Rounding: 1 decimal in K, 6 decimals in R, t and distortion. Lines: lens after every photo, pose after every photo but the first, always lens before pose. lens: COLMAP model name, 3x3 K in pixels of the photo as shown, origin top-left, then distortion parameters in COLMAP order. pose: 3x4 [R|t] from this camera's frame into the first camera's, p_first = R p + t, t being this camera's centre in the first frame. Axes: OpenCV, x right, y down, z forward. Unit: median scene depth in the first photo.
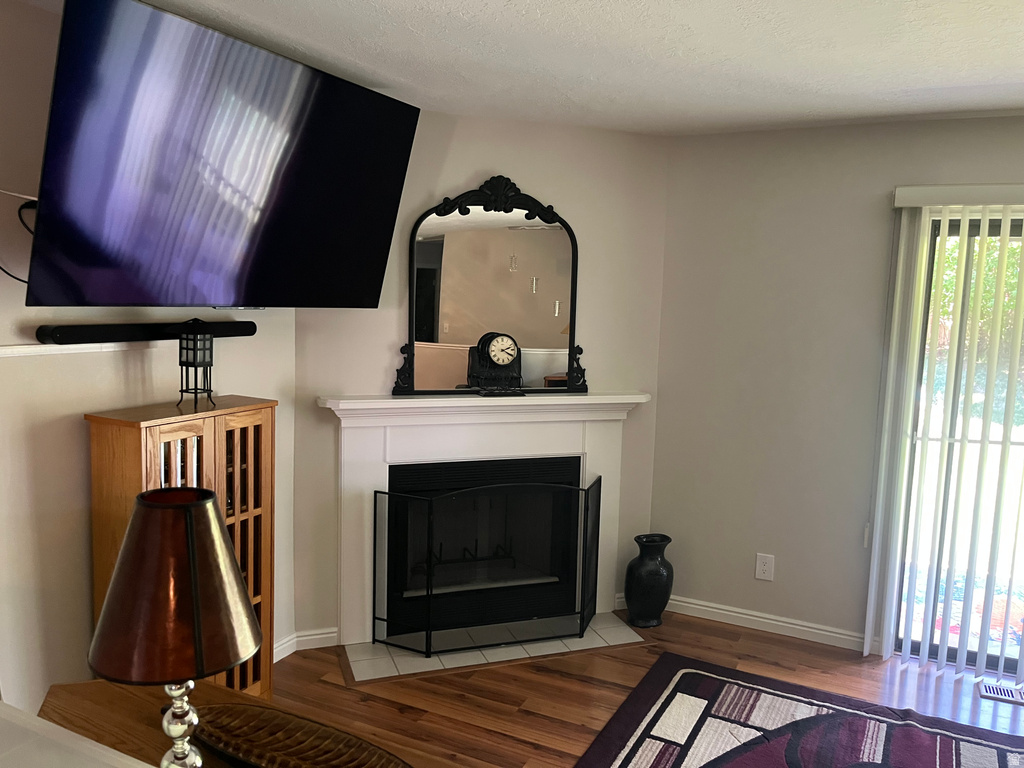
lens RADIAL K [[785.6, 0, 515.0], [0, 785.6, 380.2], [0, 0, 1]] dist [0.035062, -0.025371]
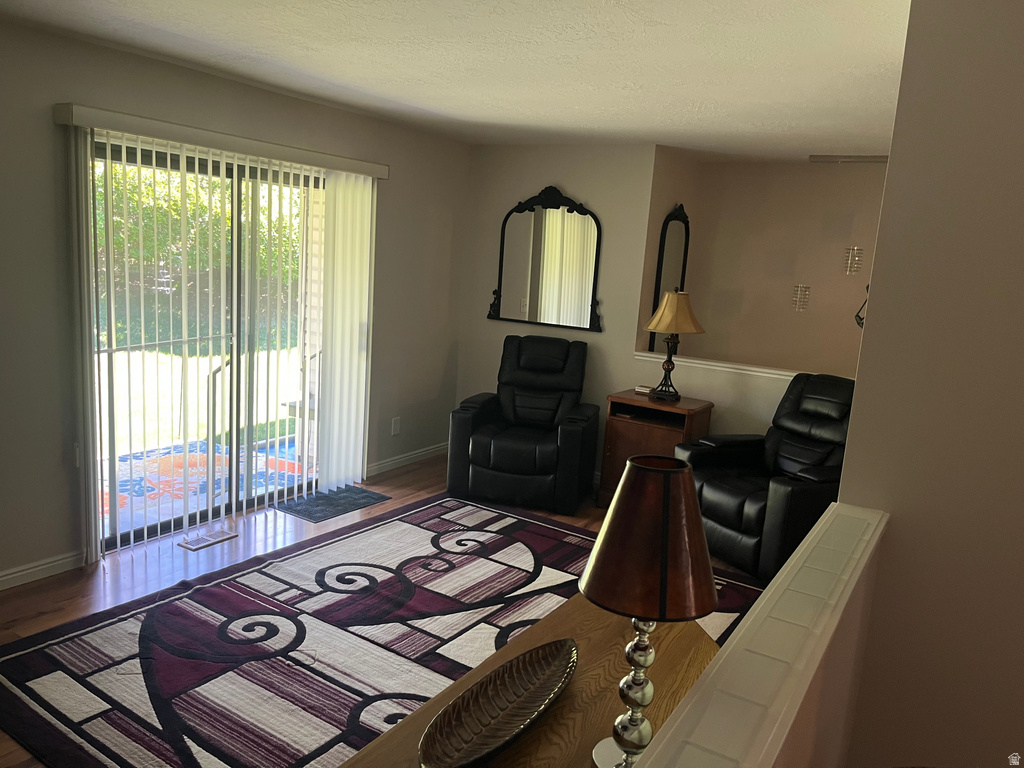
lens RADIAL K [[785.6, 0, 512.8], [0, 785.6, 385.7], [0, 0, 1]] dist [0.035062, -0.025371]
pose [[0.126415, -0.195526, 0.972517, -0.511807], [0.044647, 0.980510, 0.191329, -0.067937], [-0.990972, 0.019233, 0.132681, 0.350078]]
